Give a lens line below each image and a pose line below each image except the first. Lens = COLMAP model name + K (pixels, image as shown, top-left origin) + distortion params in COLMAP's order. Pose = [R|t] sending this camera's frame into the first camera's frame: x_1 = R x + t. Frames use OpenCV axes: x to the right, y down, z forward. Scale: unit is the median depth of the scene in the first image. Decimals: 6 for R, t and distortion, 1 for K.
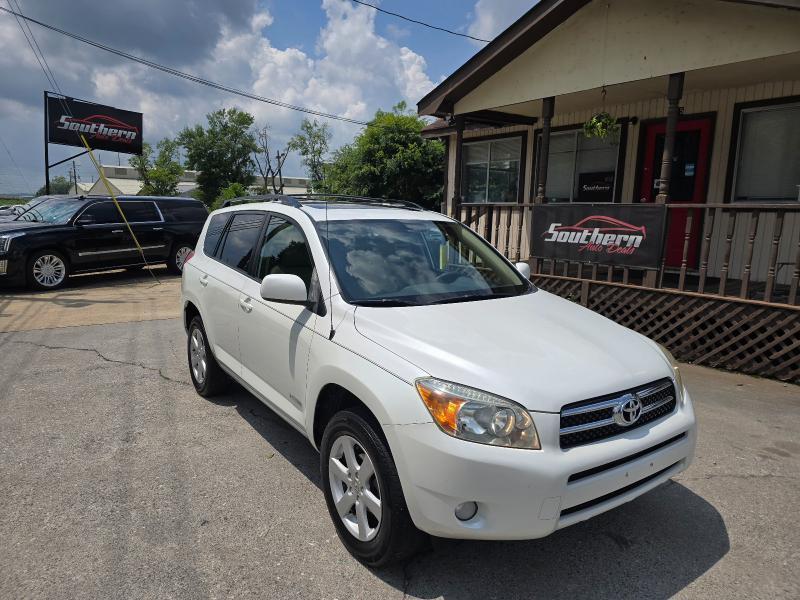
lens RADIAL K [[581.1, 0, 393.4], [0, 581.1, 305.5], [0, 0, 1]] dist [0.048220, -0.050165]
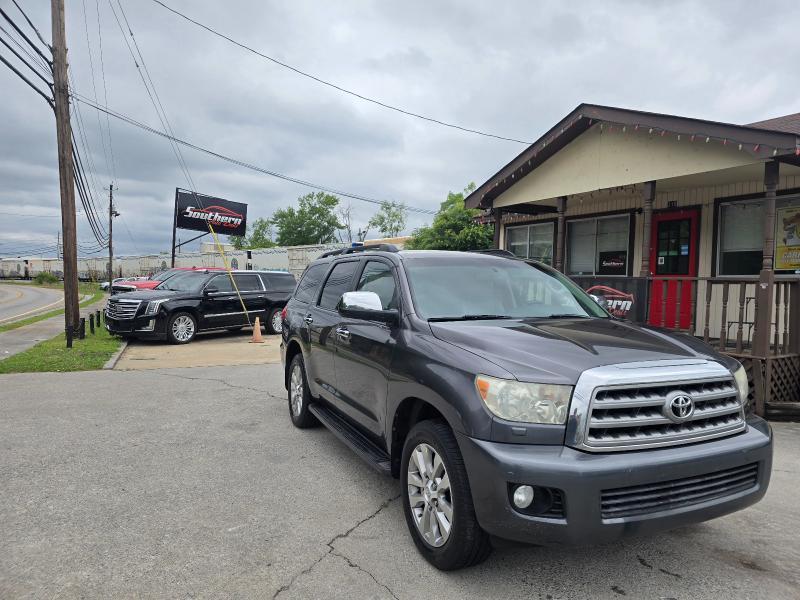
lens RADIAL K [[630.4, 0, 400.0], [0, 630.4, 300.0], [0, 0, 1]] dist [0.072804, -0.090932]
pose [[0.991619, 0.005914, -0.129061, 0.077827], [-0.023289, 0.990770, -0.133536, 0.059339], [0.127080, 0.135422, 0.982604, -0.339262]]
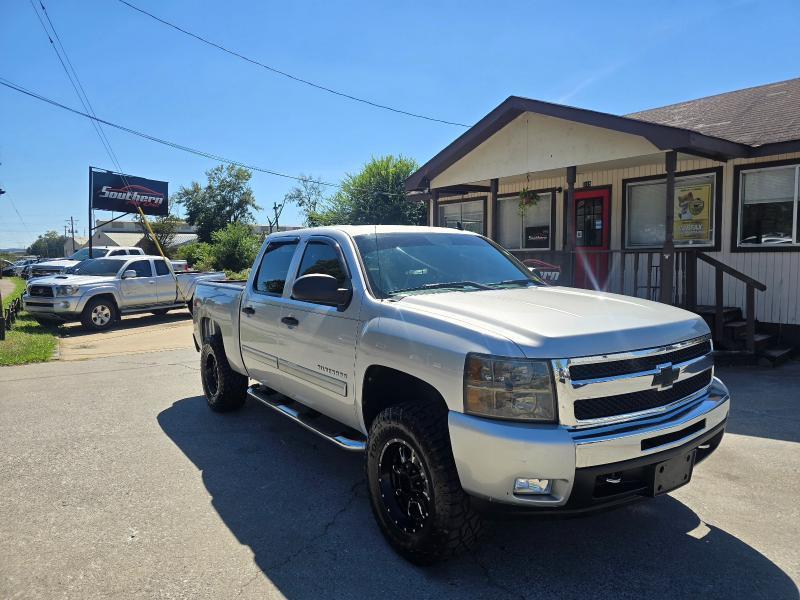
lens RADIAL K [[653.4, 0, 416.7], [0, 653.4, 291.5], [0, 0, 1]] dist [0.074435, -0.113165]
pose [[0.998317, -0.032592, 0.047972, -0.008902], [0.037221, 0.994391, -0.098999, 0.061228], [-0.044476, 0.100618, 0.993931, -0.476027]]
